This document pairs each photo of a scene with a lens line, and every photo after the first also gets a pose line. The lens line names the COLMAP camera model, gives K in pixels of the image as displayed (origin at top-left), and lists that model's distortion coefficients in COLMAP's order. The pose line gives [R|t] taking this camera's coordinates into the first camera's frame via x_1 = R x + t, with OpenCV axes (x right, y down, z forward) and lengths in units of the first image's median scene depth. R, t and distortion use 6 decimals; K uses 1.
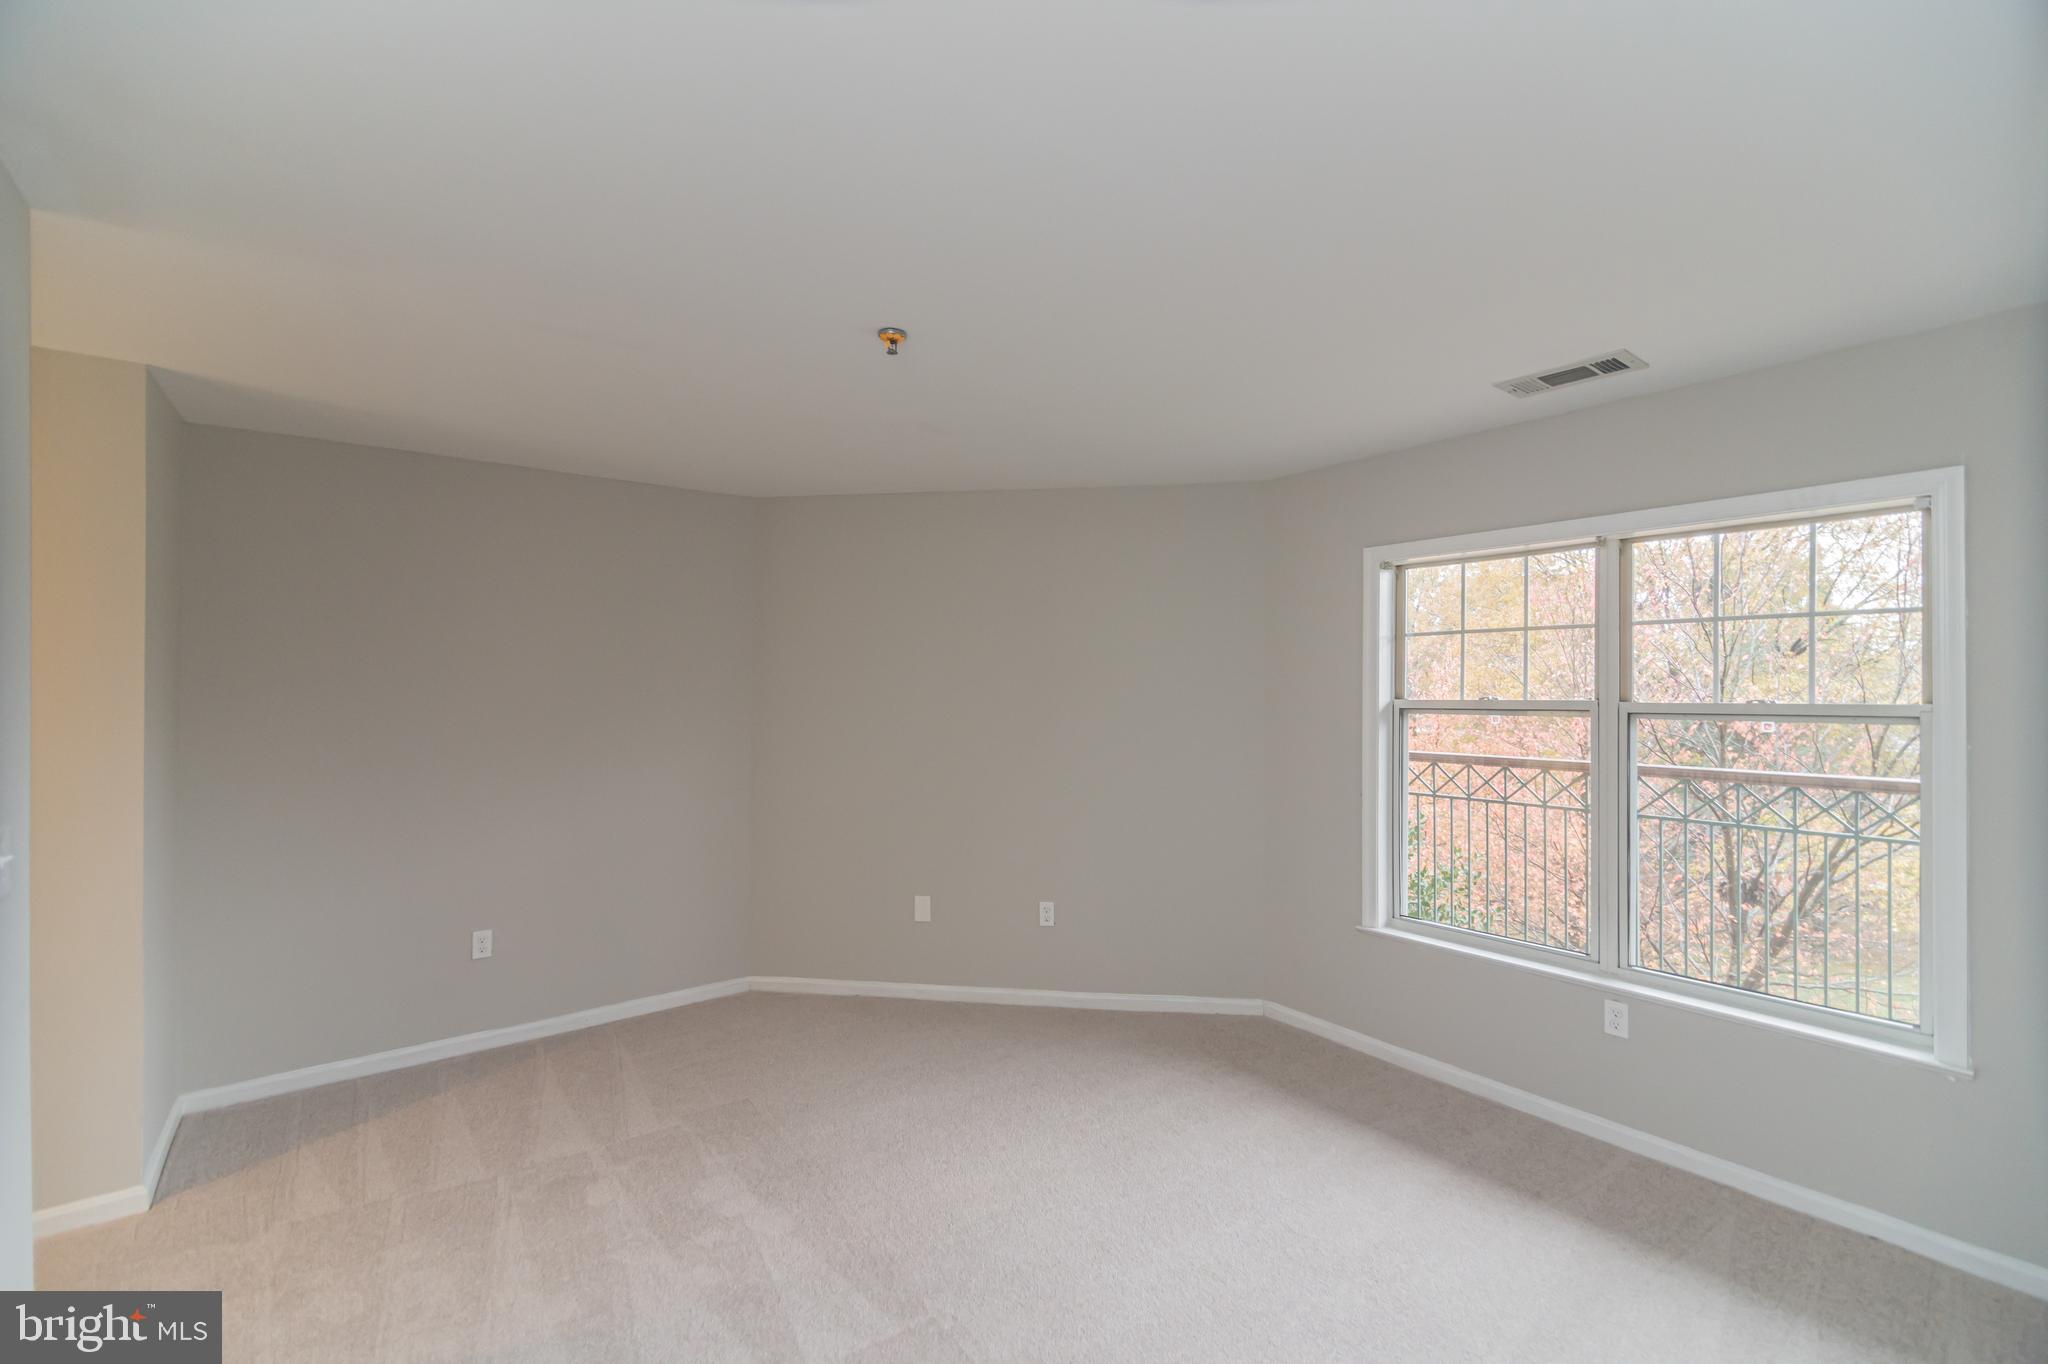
lens RADIAL K [[880.0, 0, 1035.9], [0, 880.0, 691.2], [0, 0, 1]] dist [-0.000310, -0.000130]
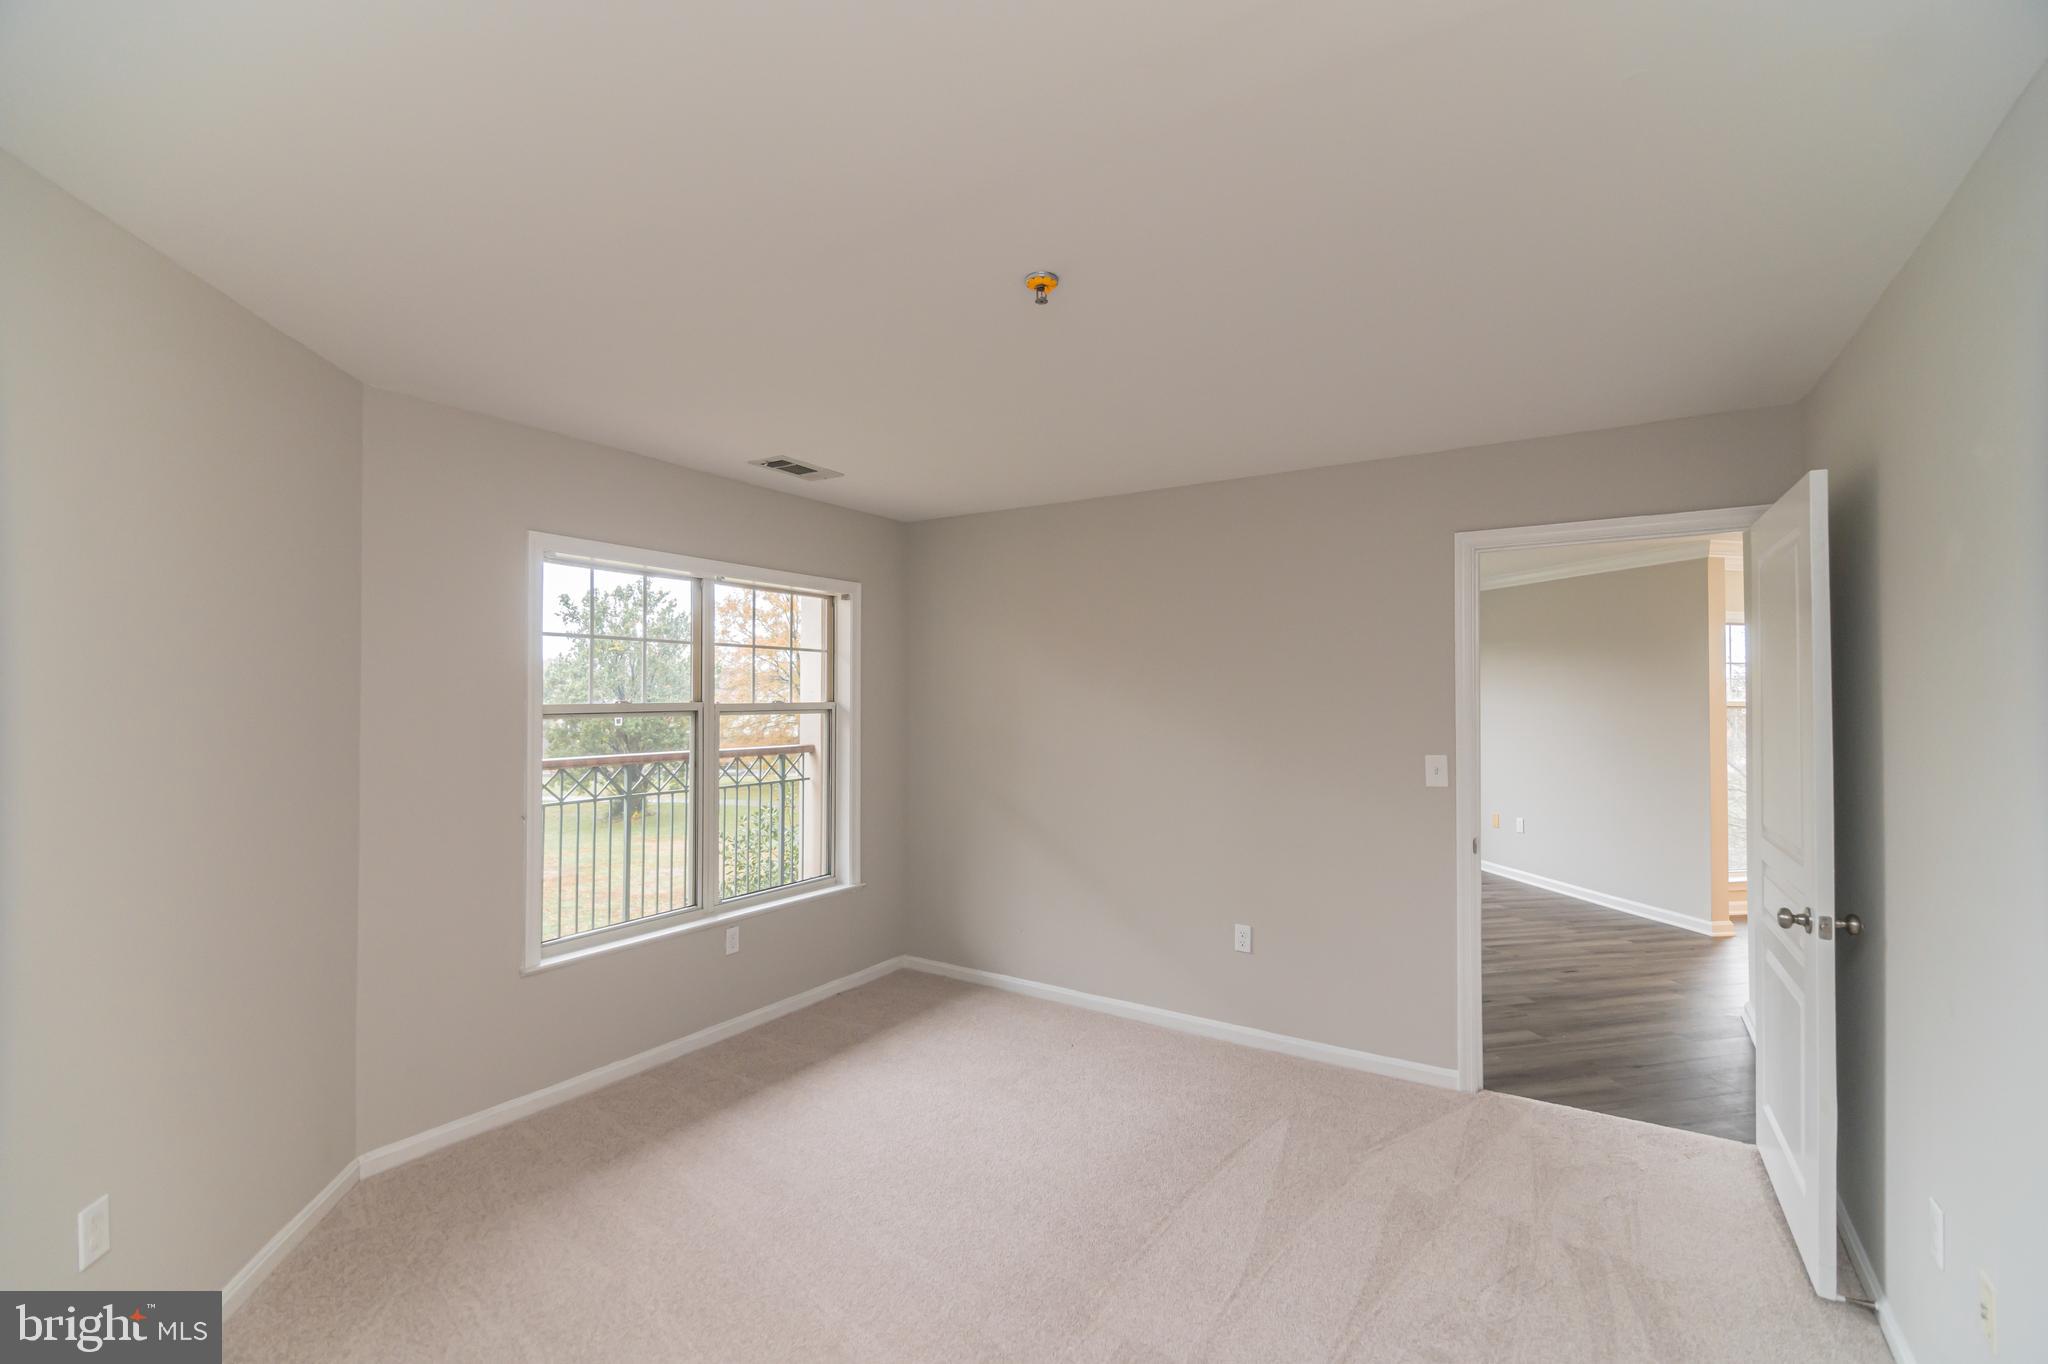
lens RADIAL K [[880.0, 0, 1035.9], [0, 880.0, 691.2], [0, 0, 1]] dist [-0.000310, -0.000130]
pose [[-0.351742, 0.004895, 0.936084, -0.755254], [-0.001213, 0.999983, -0.005685, 0.000477], [-0.936096, -0.003135, -0.351730, 1.037613]]
